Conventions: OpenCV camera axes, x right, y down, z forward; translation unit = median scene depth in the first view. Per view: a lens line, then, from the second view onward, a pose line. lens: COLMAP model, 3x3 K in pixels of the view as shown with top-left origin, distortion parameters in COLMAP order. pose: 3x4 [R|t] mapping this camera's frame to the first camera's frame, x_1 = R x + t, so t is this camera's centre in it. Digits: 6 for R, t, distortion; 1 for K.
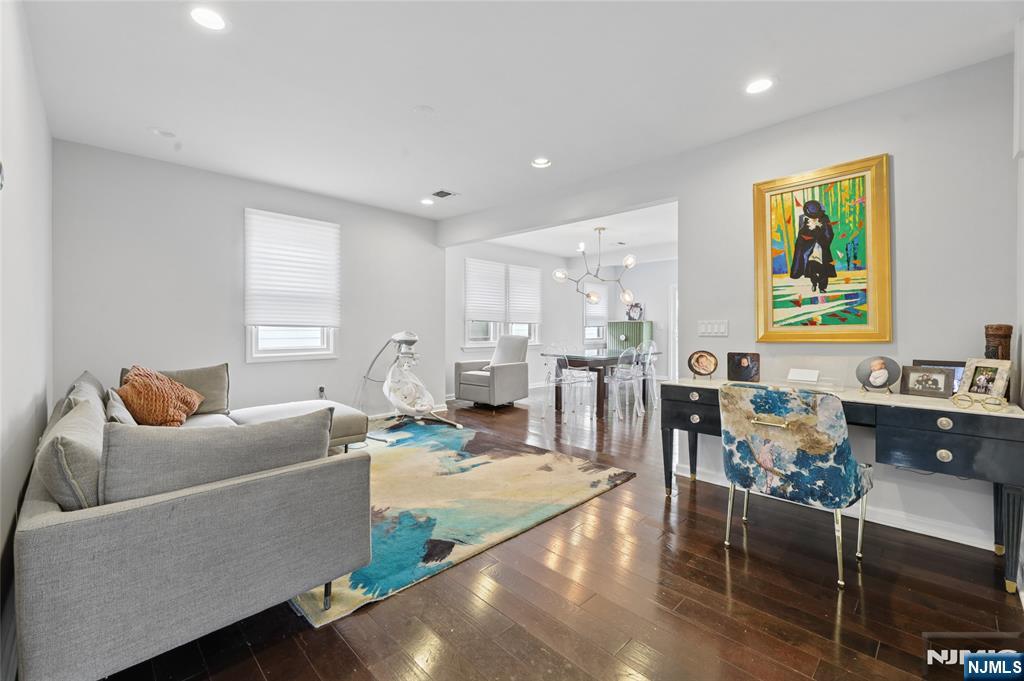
lens RADIAL K [[421.7, 0, 508.1], [0, 421.7, 330.3], [0, 0, 1]] dist [-0.001304, -0.000292]
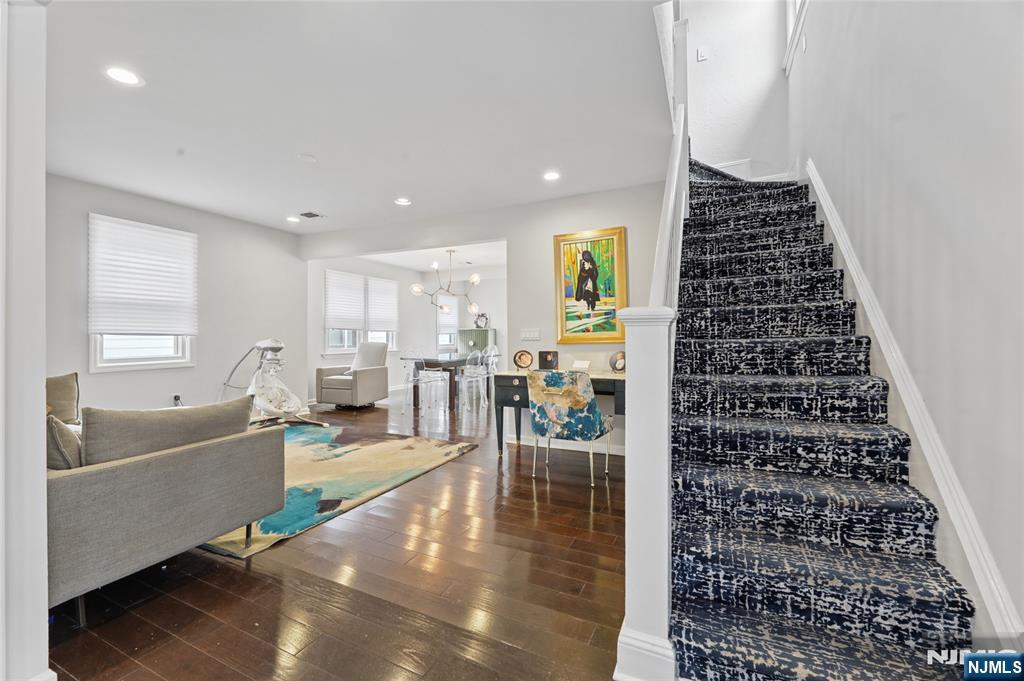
lens RADIAL K [[421.7, 0, 506.4], [0, 421.7, 334.9], [0, 0, 1]] dist [-0.001304, -0.000292]
pose [[0.941979, -0.005560, 0.335627, -0.053805], [0.007853, 0.999954, -0.005475, 0.003547], [-0.335581, 0.007793, 0.941979, -0.267862]]
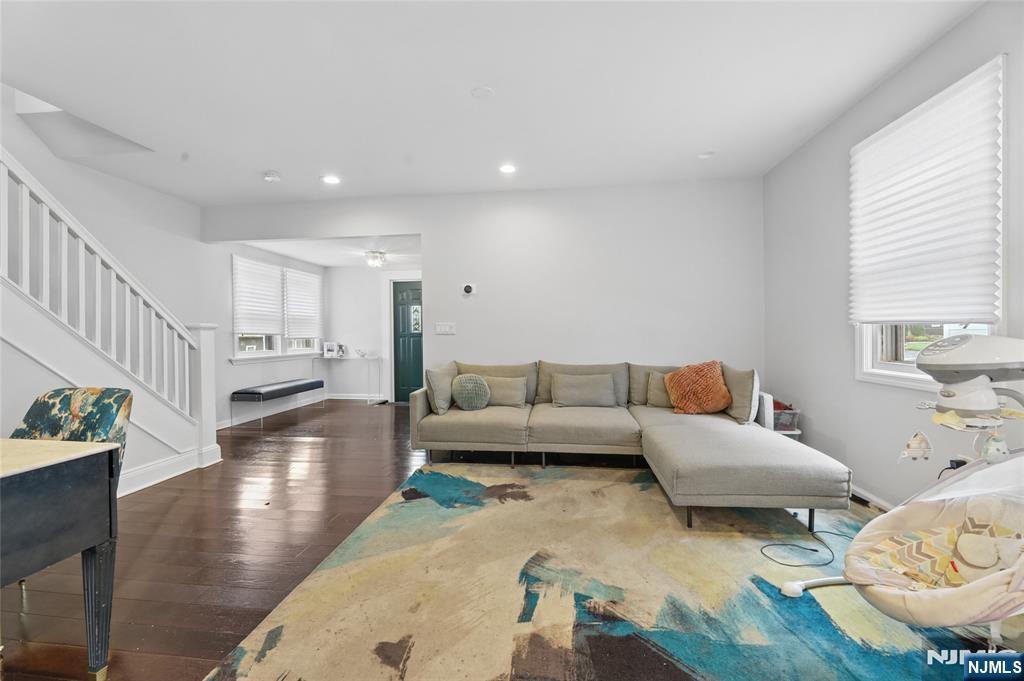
lens RADIAL K [[421.7, 0, 515.0], [0, 421.7, 335.5], [0, 0, 1]] dist [-0.001304, -0.000292]
pose [[-0.784767, 0.012631, -0.619663, 0.260140], [0.004548, 0.999883, 0.014621, -0.005312], [0.619775, 0.008656, -0.784732, 1.436703]]
